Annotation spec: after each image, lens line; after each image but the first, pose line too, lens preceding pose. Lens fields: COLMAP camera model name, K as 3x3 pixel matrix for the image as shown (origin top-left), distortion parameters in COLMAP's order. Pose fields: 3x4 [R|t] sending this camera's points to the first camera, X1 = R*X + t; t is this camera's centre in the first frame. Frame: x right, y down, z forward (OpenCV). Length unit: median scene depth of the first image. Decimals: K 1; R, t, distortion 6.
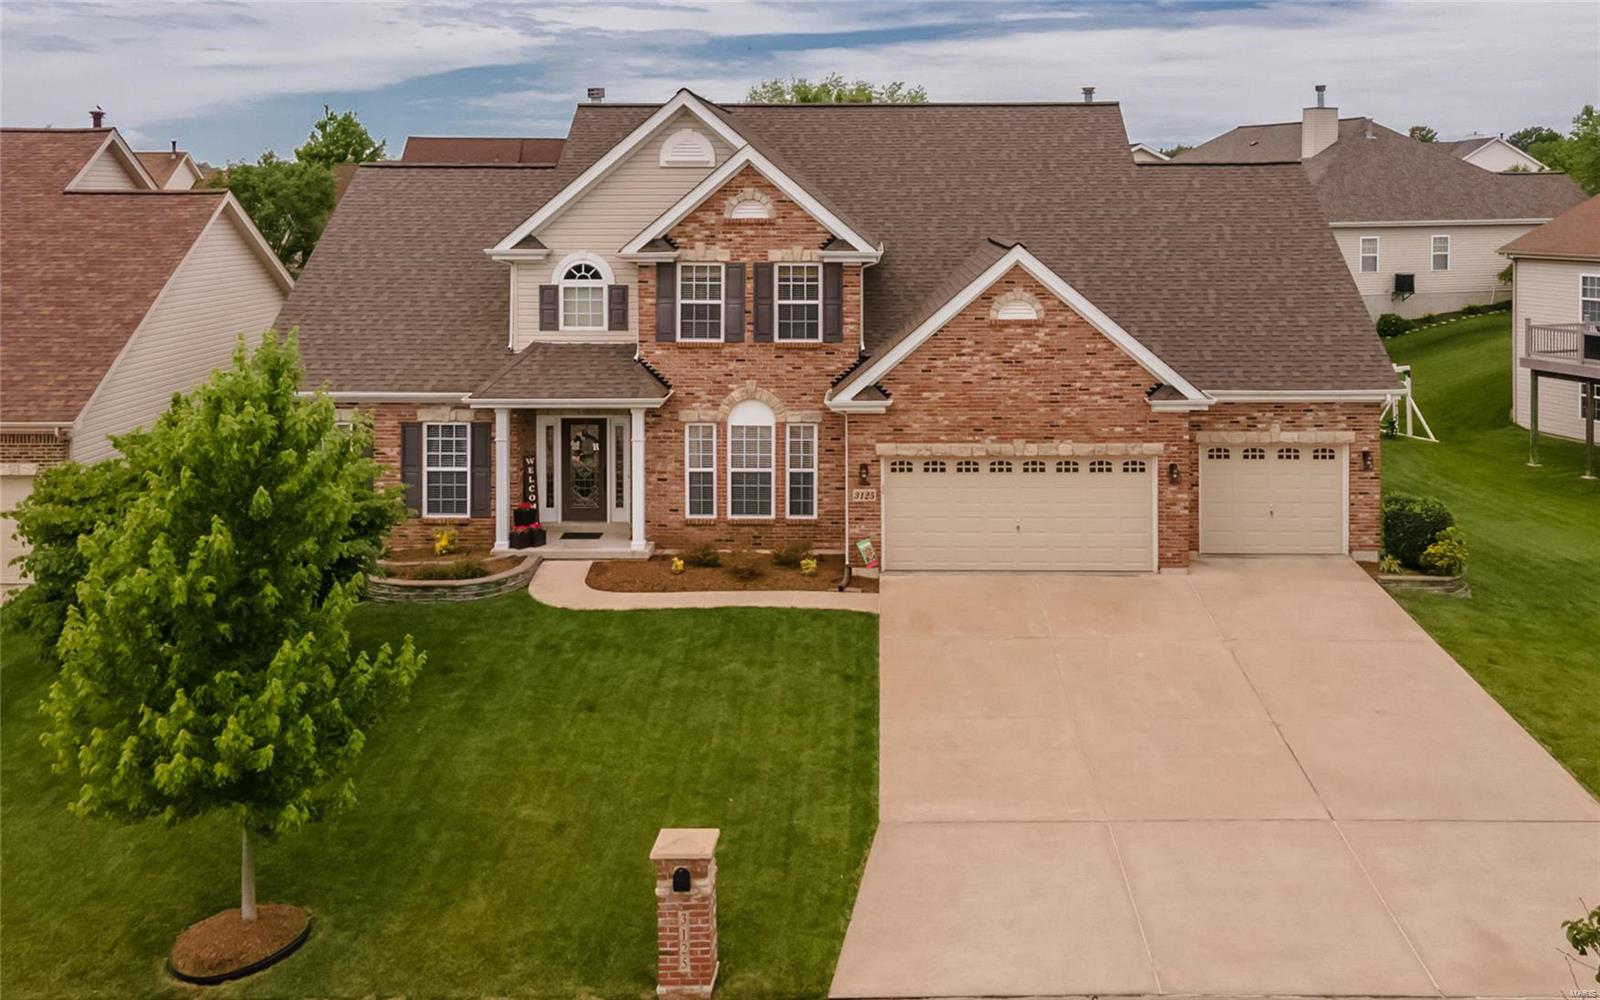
lens RADIAL K [[1737.1, 0, 911.8], [0, 1737.1, 206.7], [0, 0, 1]] dist [-0.008288, 0.027168]
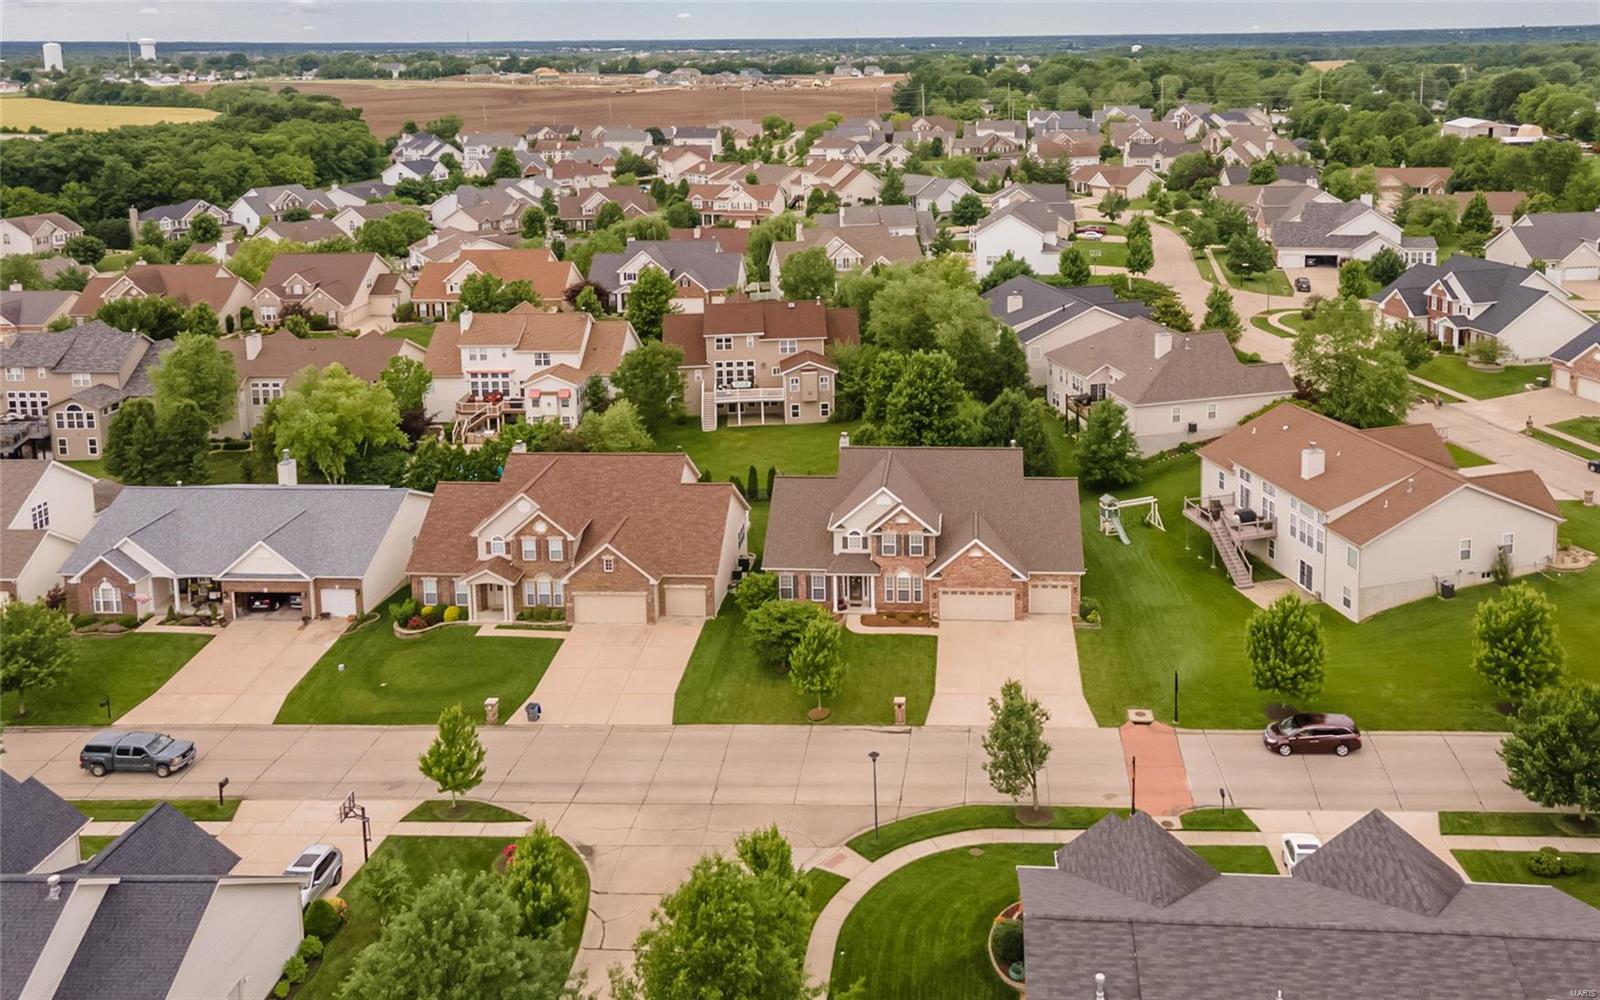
lens RADIAL K [[1739.2, 0, 891.8], [0, 1739.2, 363.6], [0, 0, 1]] dist [-0.008673, -0.051668]
pose [[0.997477, 0.003036, -0.070929, 0.142053], [0.012105, 0.977181, 0.212061, -1.113413], [0.069955, -0.212385, 0.974679, -2.506968]]
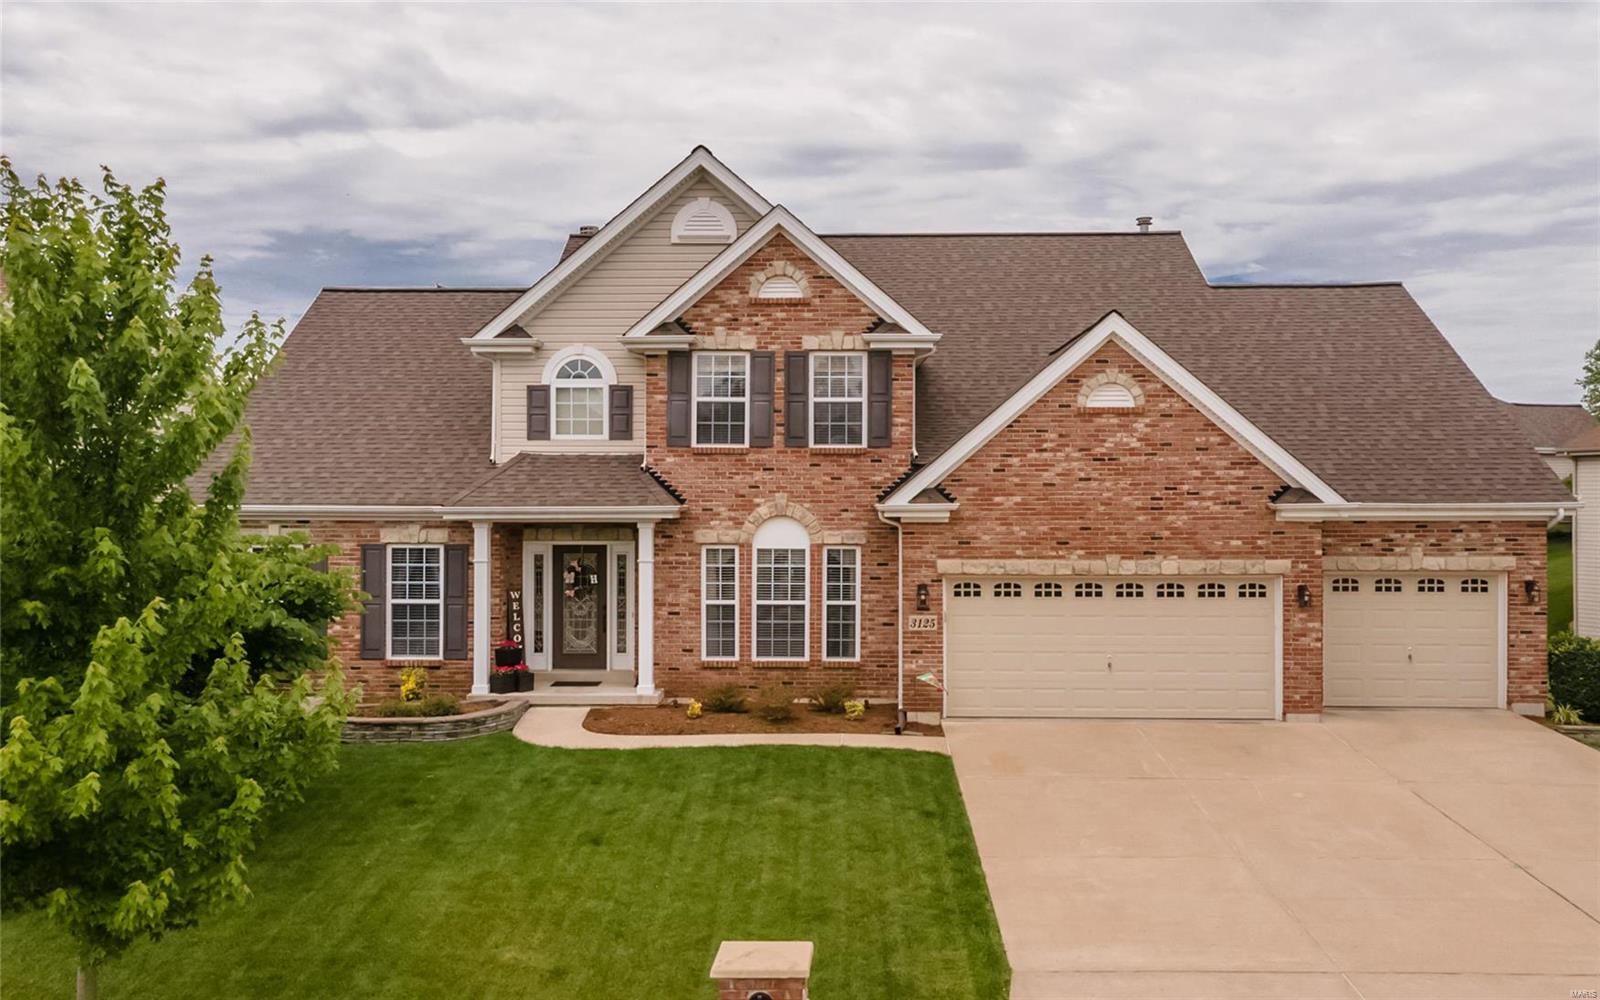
lens RADIAL K [[1626.8, 0, 841.0], [0, 1626.8, 499.5], [0, 0, 1]] dist [0.009286, 0.006796]
pose [[0.999863, 0.002006, -0.016410, -0.053375], [-0.002254, 0.999884, -0.015094, 0.119859], [0.016378, 0.015128, 0.999751, 0.232584]]
